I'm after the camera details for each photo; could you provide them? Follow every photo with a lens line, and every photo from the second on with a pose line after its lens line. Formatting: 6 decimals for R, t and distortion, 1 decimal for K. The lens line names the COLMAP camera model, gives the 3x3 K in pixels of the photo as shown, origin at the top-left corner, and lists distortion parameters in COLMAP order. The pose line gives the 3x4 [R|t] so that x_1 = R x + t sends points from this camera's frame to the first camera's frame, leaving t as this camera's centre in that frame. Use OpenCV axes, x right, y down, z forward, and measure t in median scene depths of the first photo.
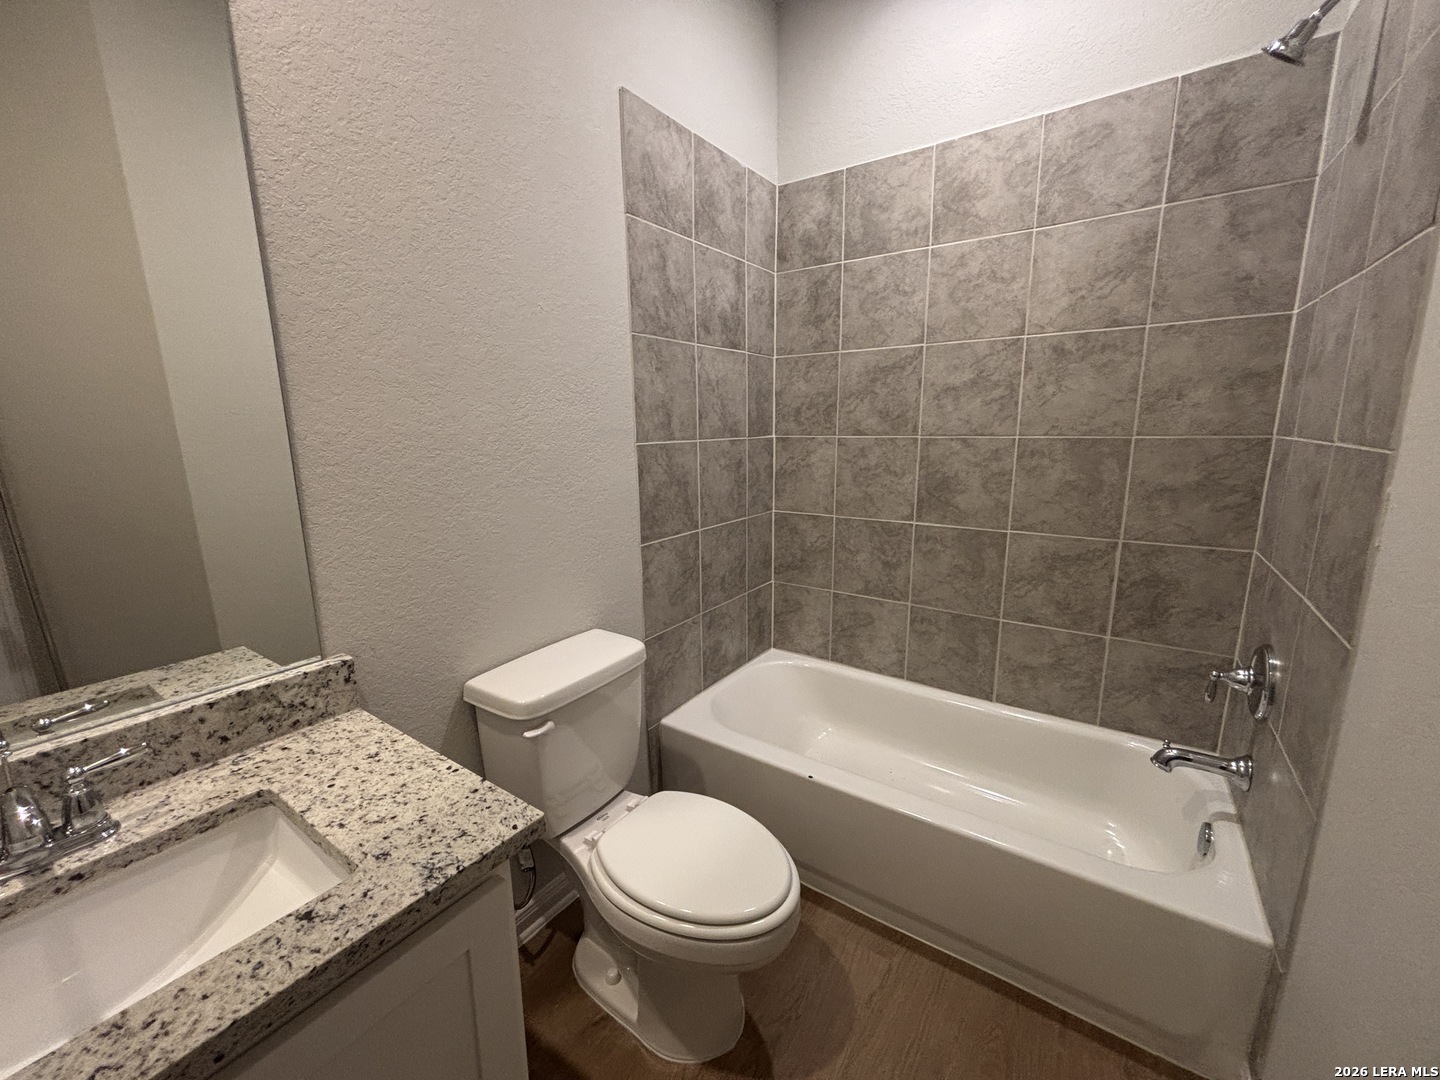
lens RADIAL K [[575.5, 0, 723.3], [0, 575.5, 540.1], [0, 0, 1]] dist [0.000000, -0.000579]
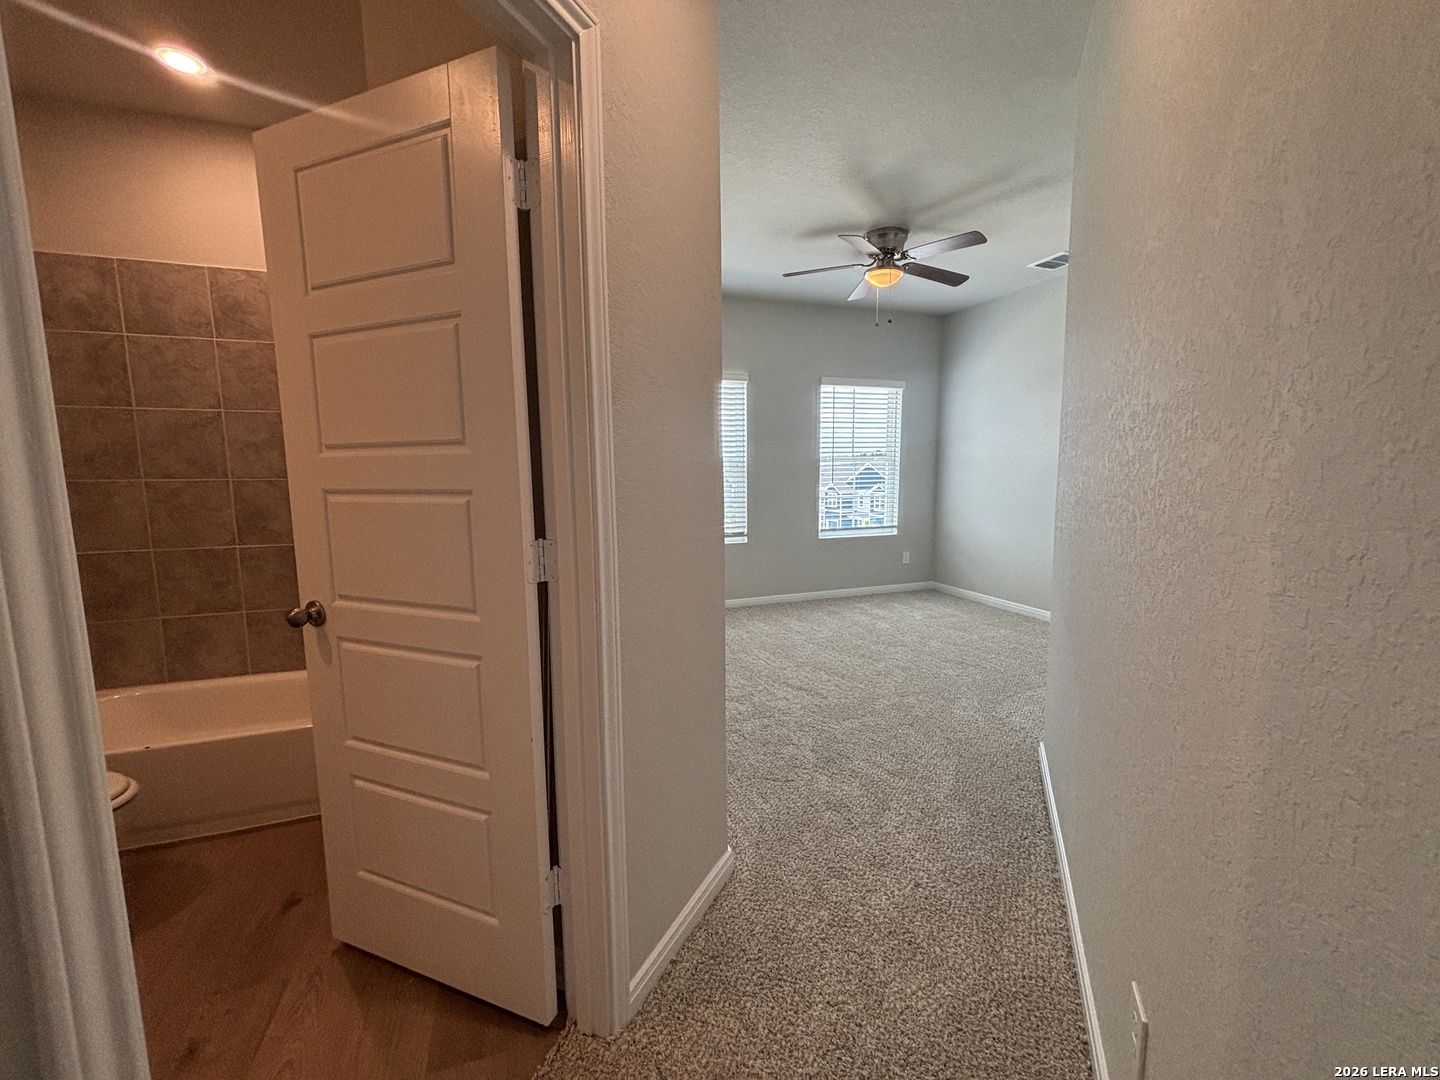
lens RADIAL K [[575.5, 0, 723.3], [0, 575.5, 540.1], [0, 0, 1]] dist [0.000000, -0.000579]
pose [[0.585205, -0.091127, 0.805749, -0.063343], [0.153617, 0.988131, 0.000184, 0.124032], [-0.796202, 0.123669, 0.592257, -0.626286]]
